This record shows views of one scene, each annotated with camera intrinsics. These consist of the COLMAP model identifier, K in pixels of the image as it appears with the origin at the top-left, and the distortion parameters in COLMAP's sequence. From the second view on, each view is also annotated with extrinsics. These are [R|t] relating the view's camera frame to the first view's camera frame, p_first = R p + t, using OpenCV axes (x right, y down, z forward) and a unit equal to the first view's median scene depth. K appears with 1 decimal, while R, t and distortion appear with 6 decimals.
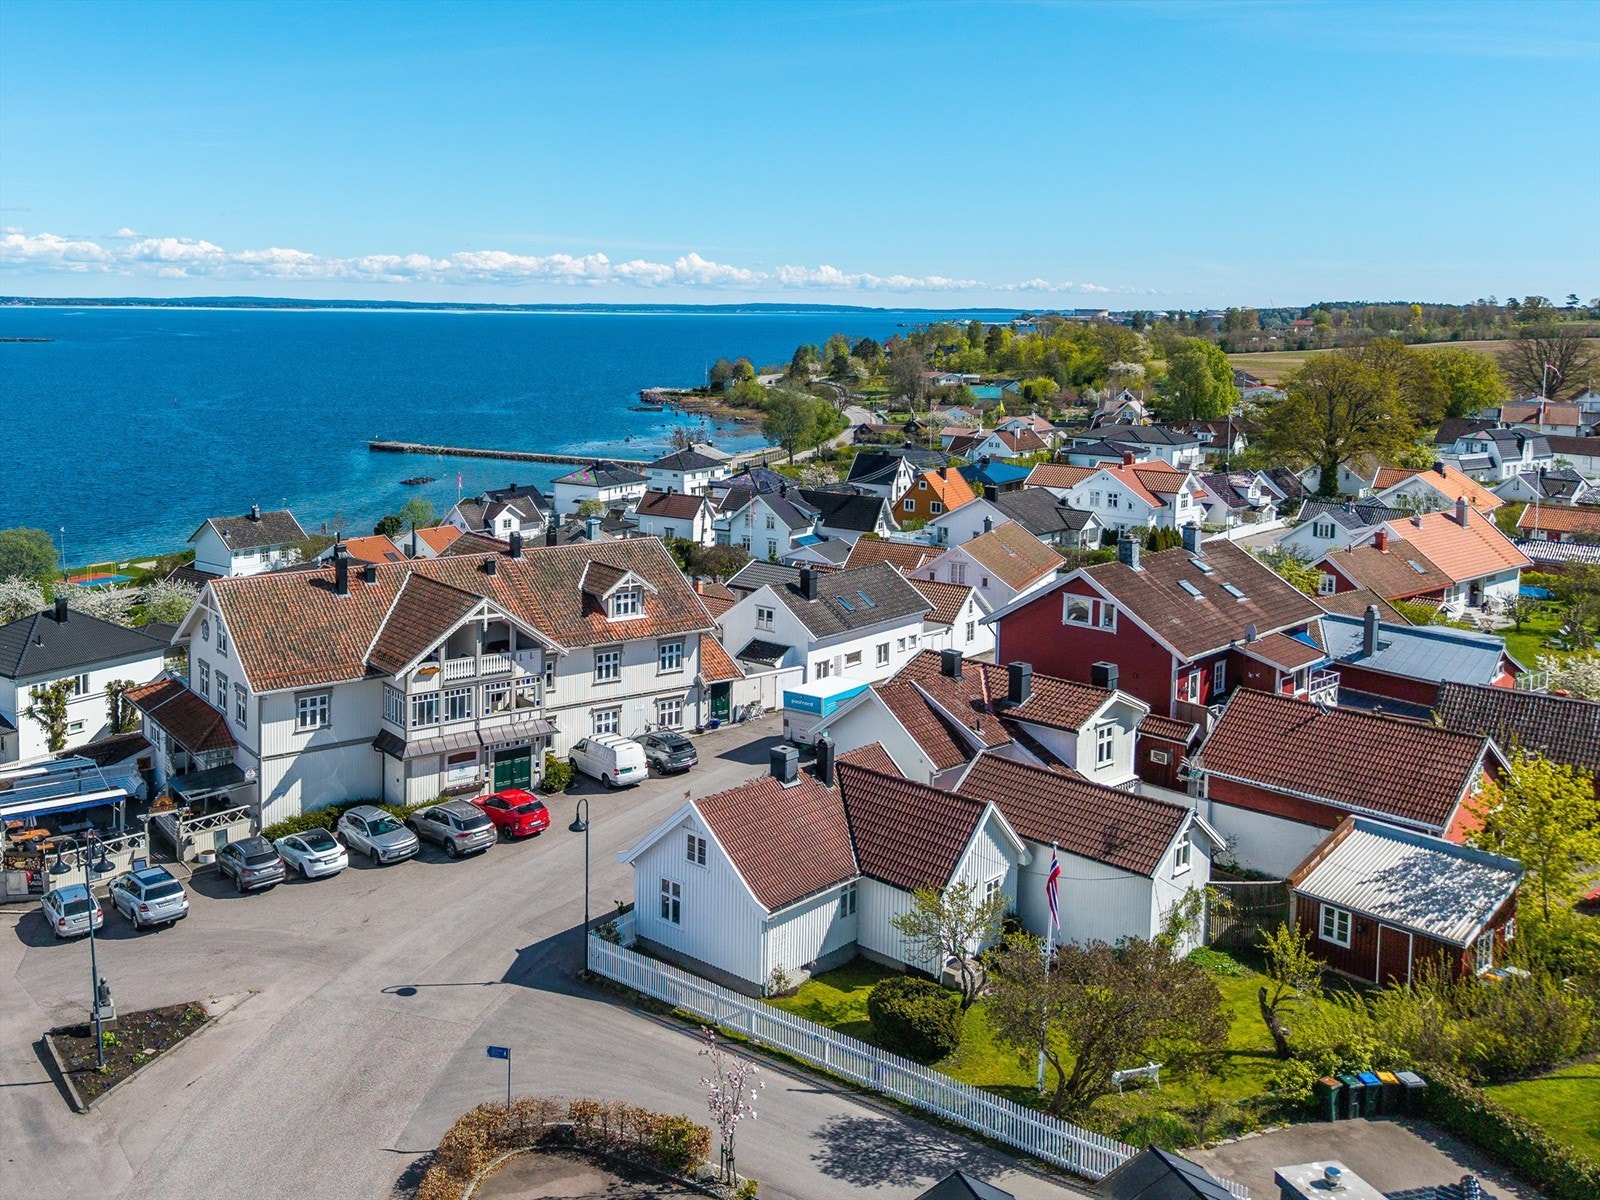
lens RADIAL K [[1501.6, 0, 586.1], [0, 1501.6, 417.0], [0, 0, 1]] dist [0.008164, 0.000000]
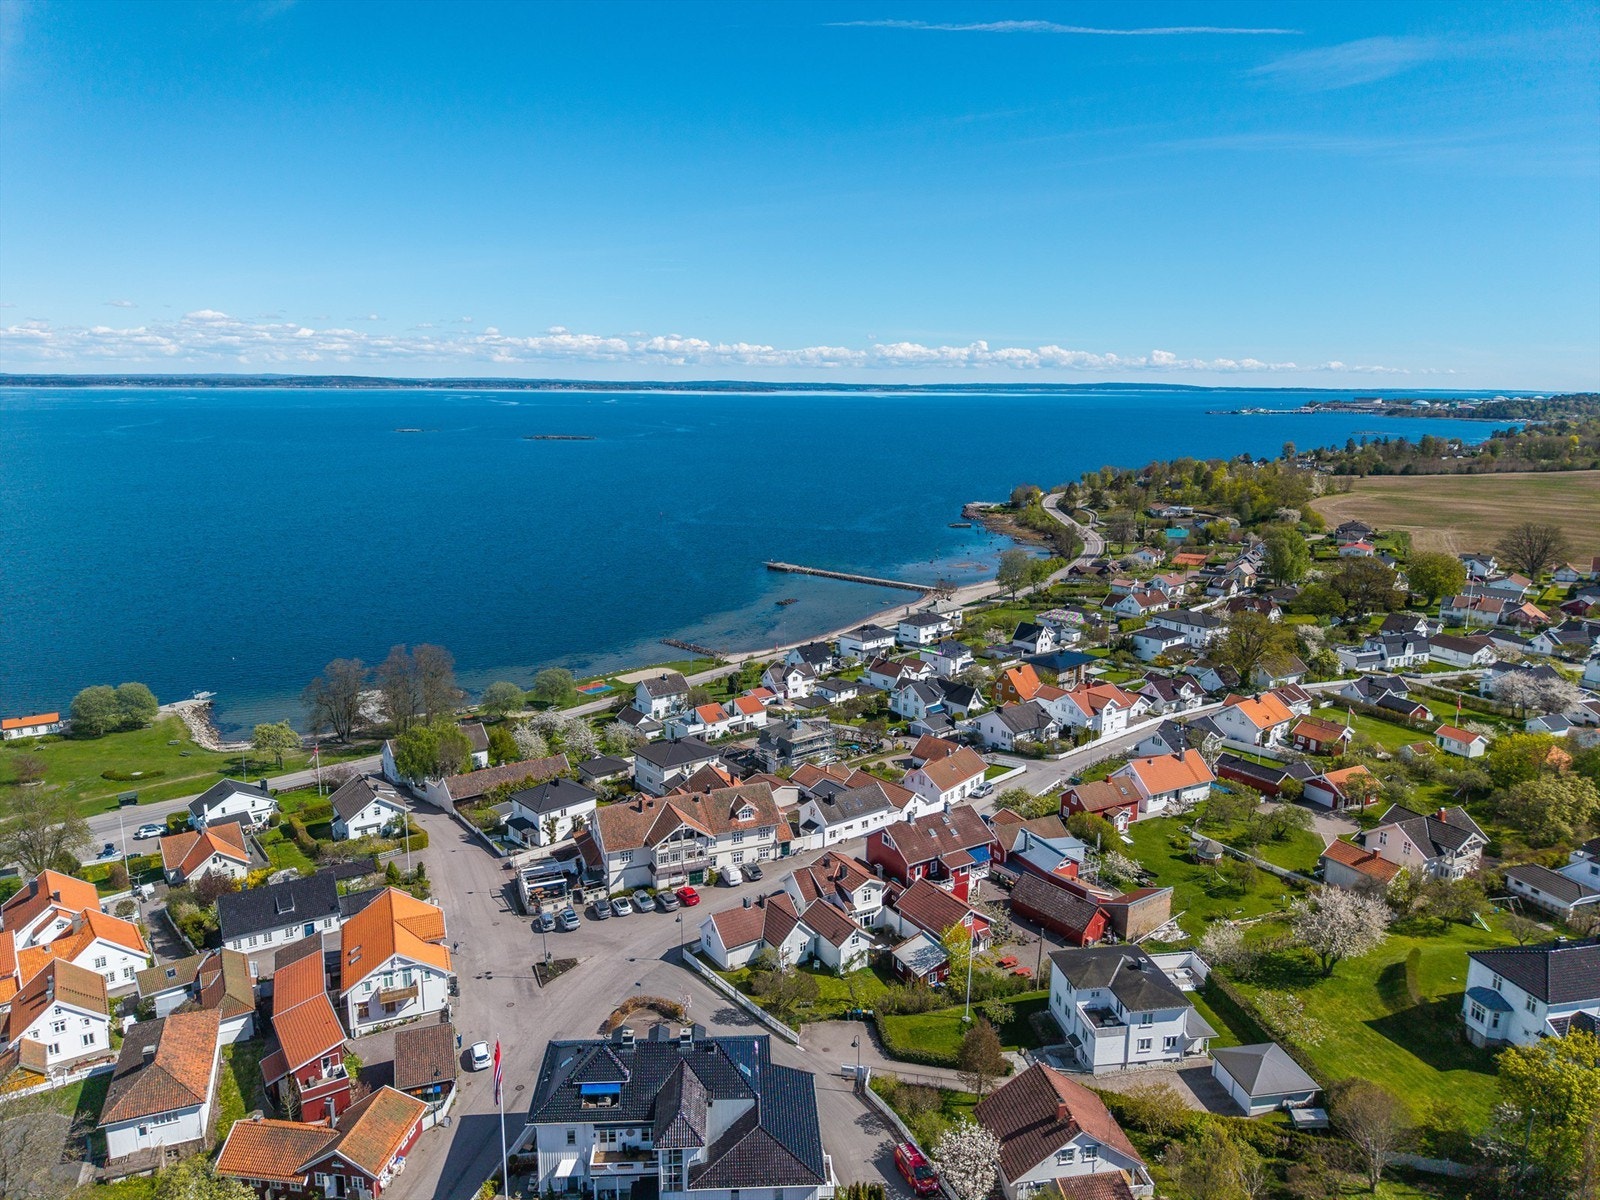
lens RADIAL K [[1084.1, 0, 775.0], [0, 1084.1, 607.1], [0, 0, 1]] dist [0.016360, -0.013822]
pose [[0.983879, 0.029867, -0.176326, 0.612402], [-0.007094, 0.991698, 0.128396, -0.742919], [0.178697, -0.125075, 0.975922, -1.279817]]
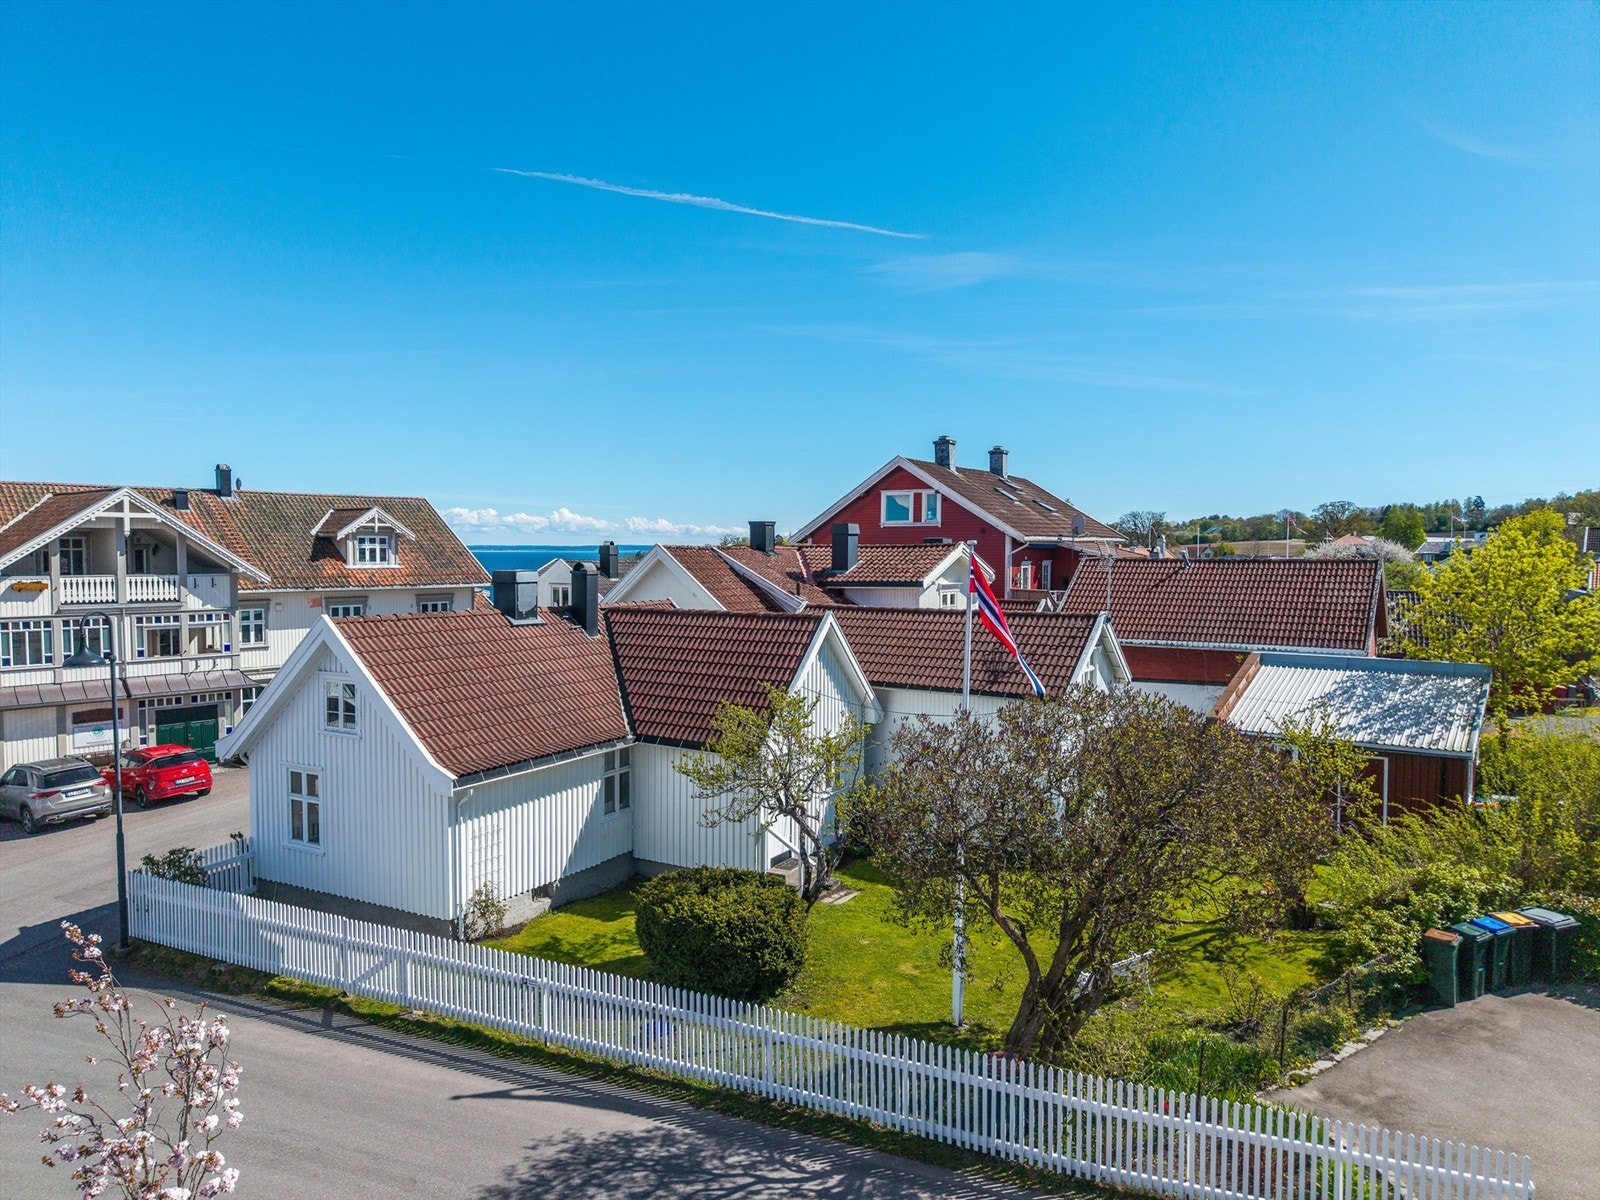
lens RADIAL K [[1084.1, 0, 793.7], [0, 1084.1, 599.0], [0, 0, 1]] dist [0.016360, -0.013822]
pose [[0.959897, -0.020214, 0.279623, 0.120172], [0.028281, 0.999291, -0.024842, 0.255561], [-0.278922, 0.031754, 0.959789, 0.539846]]
